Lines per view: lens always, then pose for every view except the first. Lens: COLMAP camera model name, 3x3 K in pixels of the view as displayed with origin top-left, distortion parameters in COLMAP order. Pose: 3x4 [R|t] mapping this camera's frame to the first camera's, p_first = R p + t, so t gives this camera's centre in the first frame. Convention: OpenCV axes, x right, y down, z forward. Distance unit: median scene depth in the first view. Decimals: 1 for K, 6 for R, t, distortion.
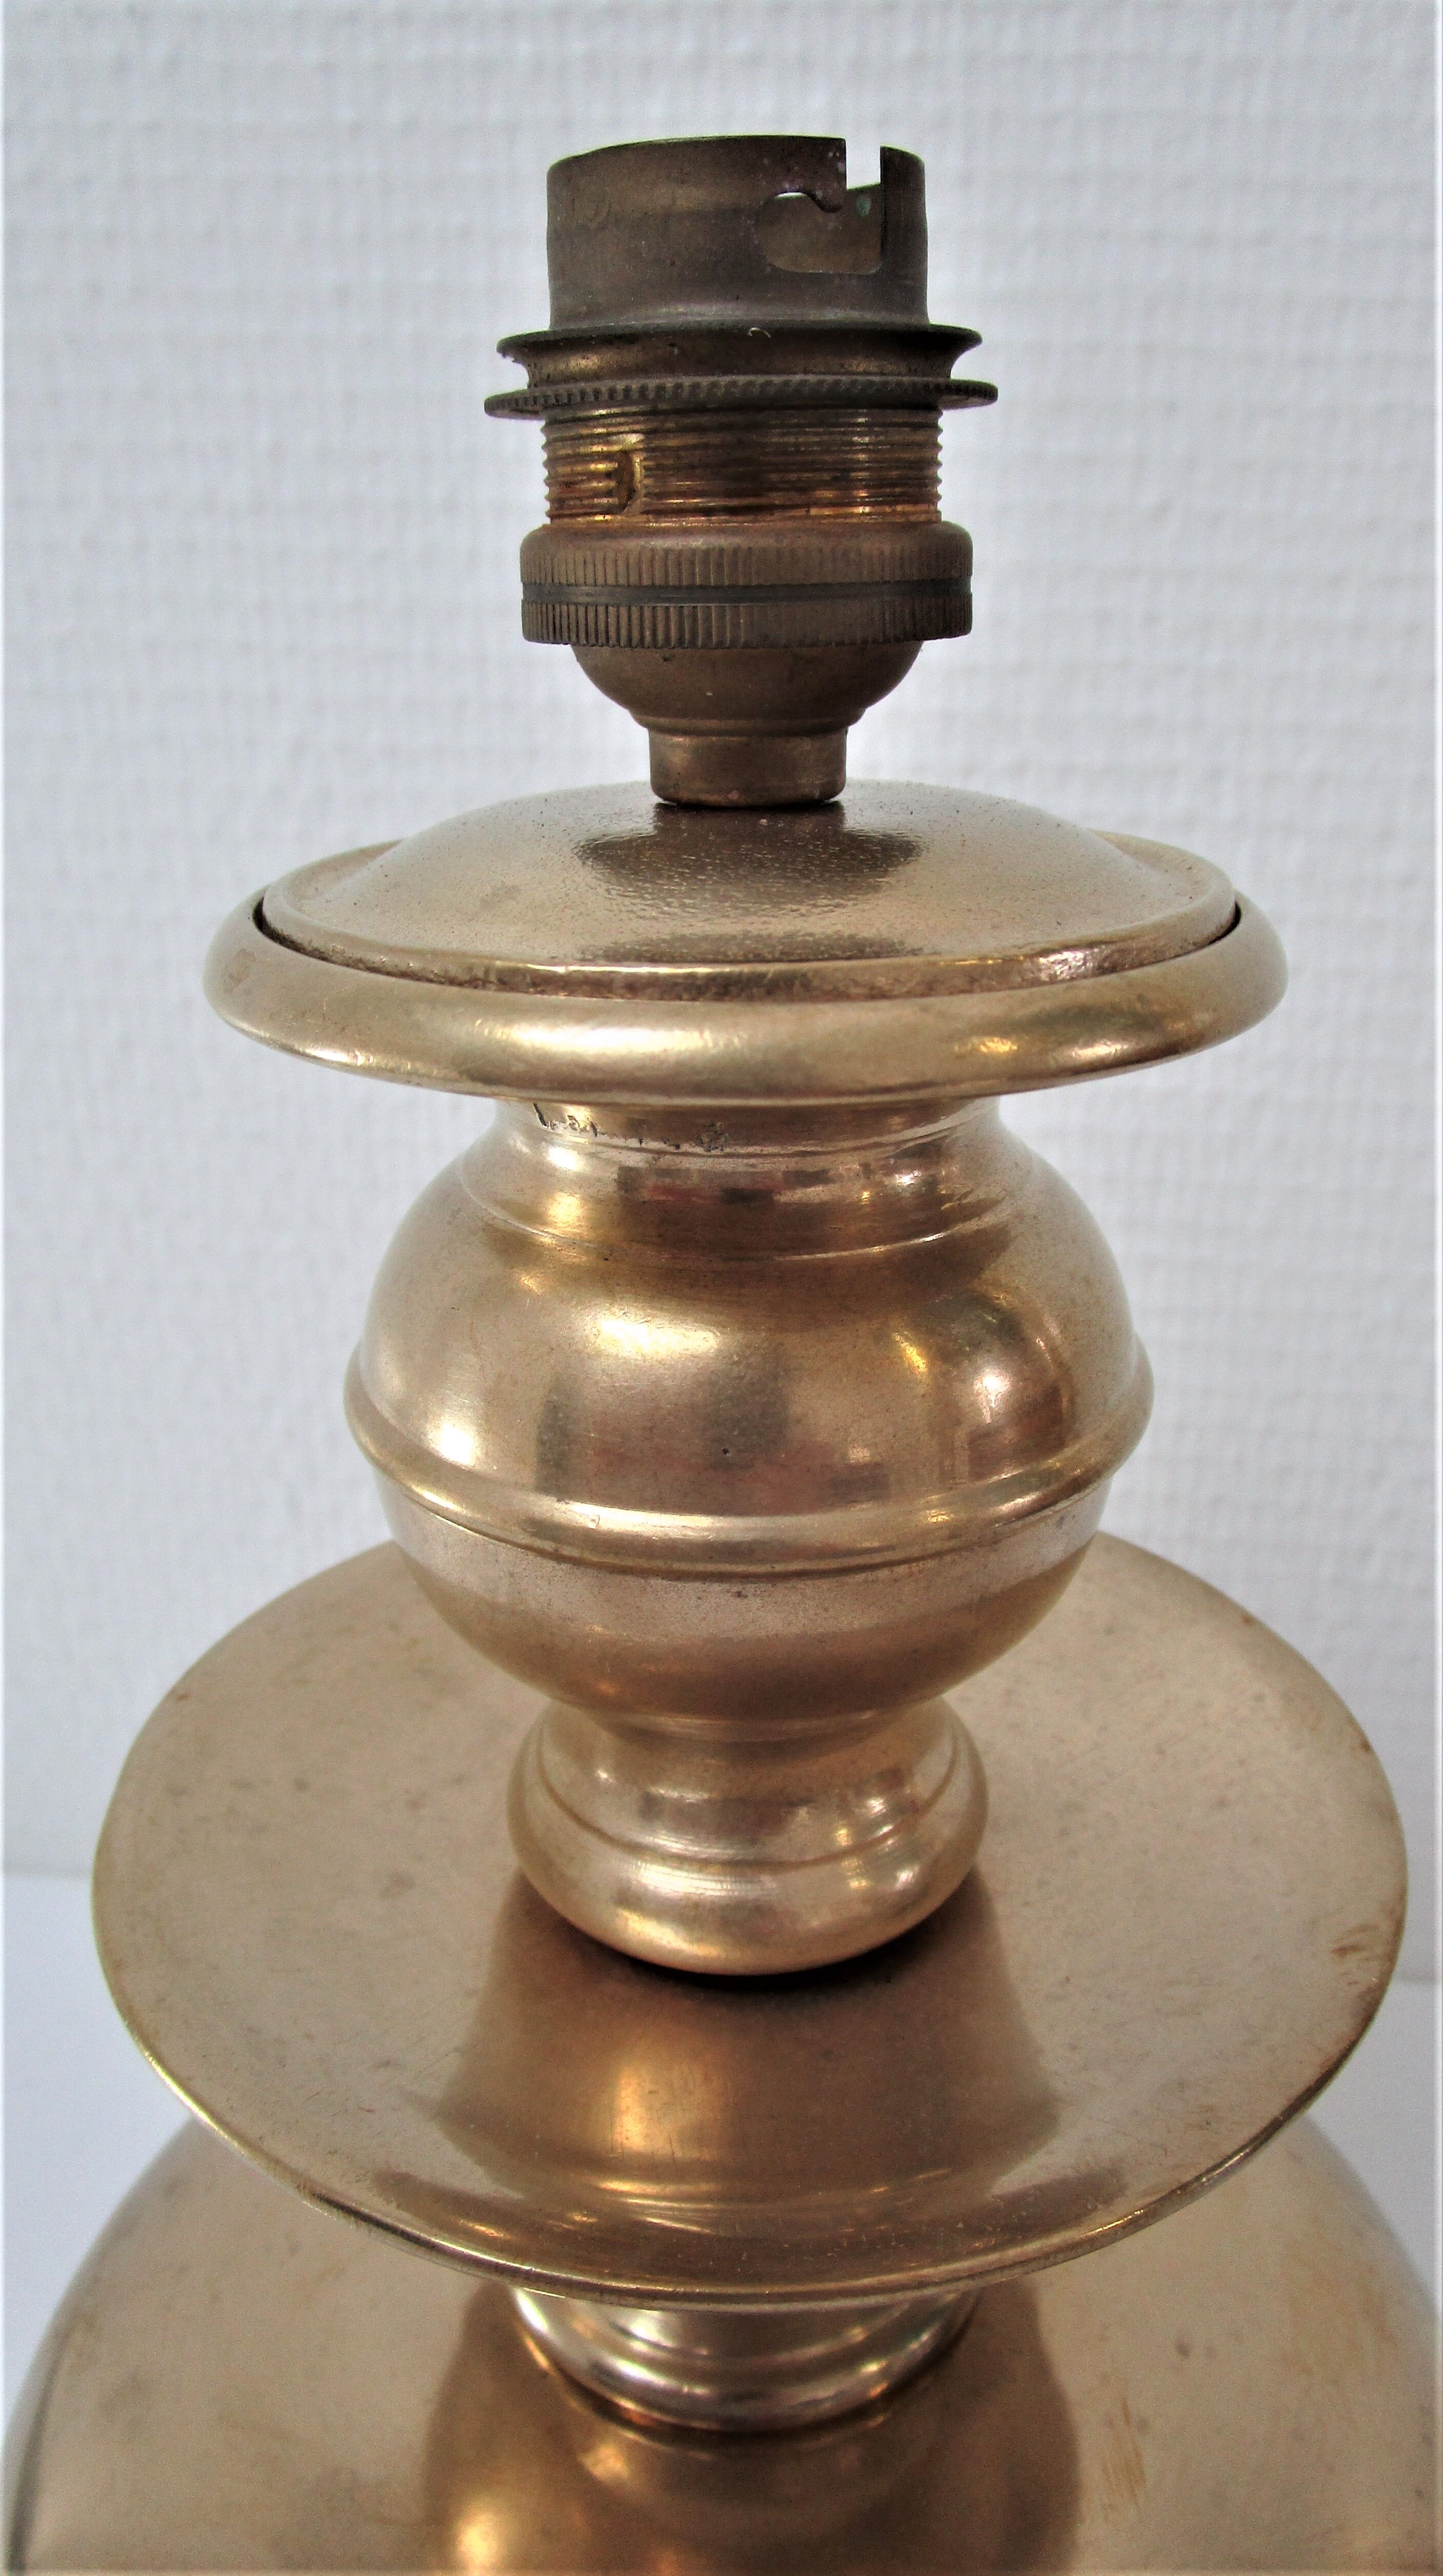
lens RADIAL K [[2605.2, 0, 721.5], [0, 2605.2, 1288.0], [0, 0, 1]] dist [0.001312, -0.013182]
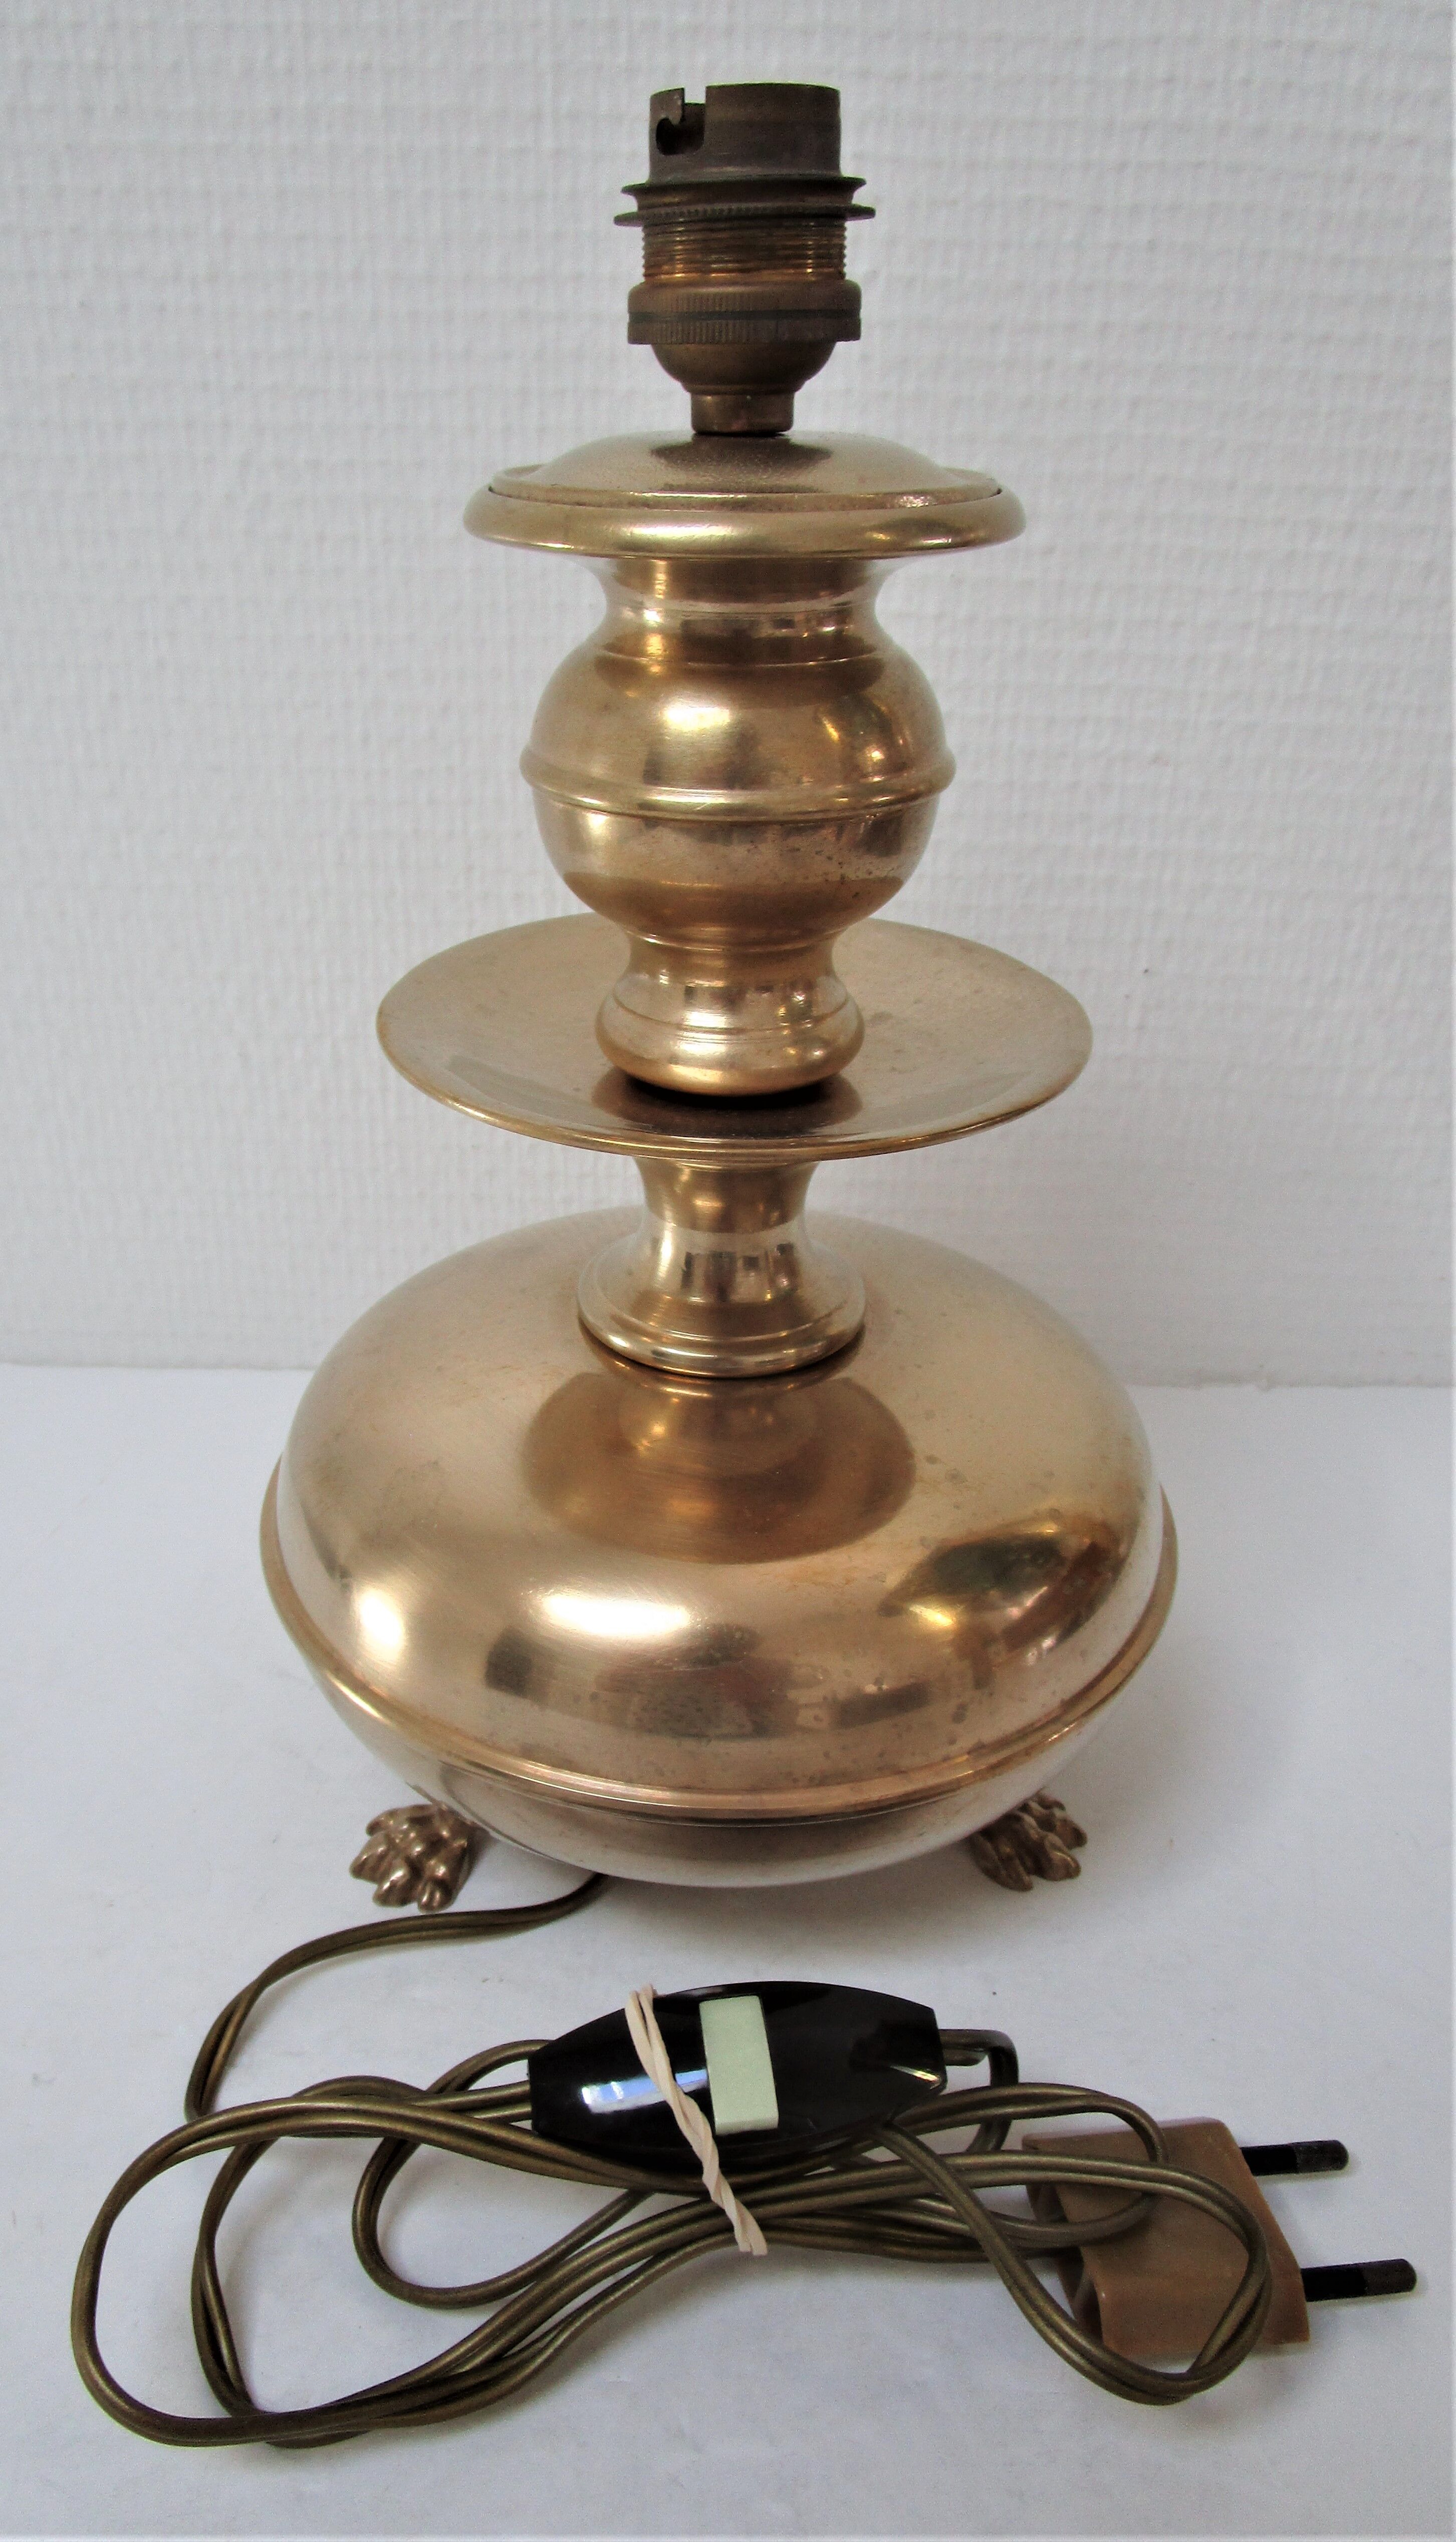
lens RADIAL K [[2306.8, 0, 728.0], [0, 2306.8, 1271.0], [0, 0, 1]] dist [-0.010051, 0.007549]
pose [[0.991224, -0.056008, 0.119738, -0.199827], [0.041833, 0.992159, 0.117776, 0.192463], [-0.125396, -0.111733, 0.985795, -0.628778]]
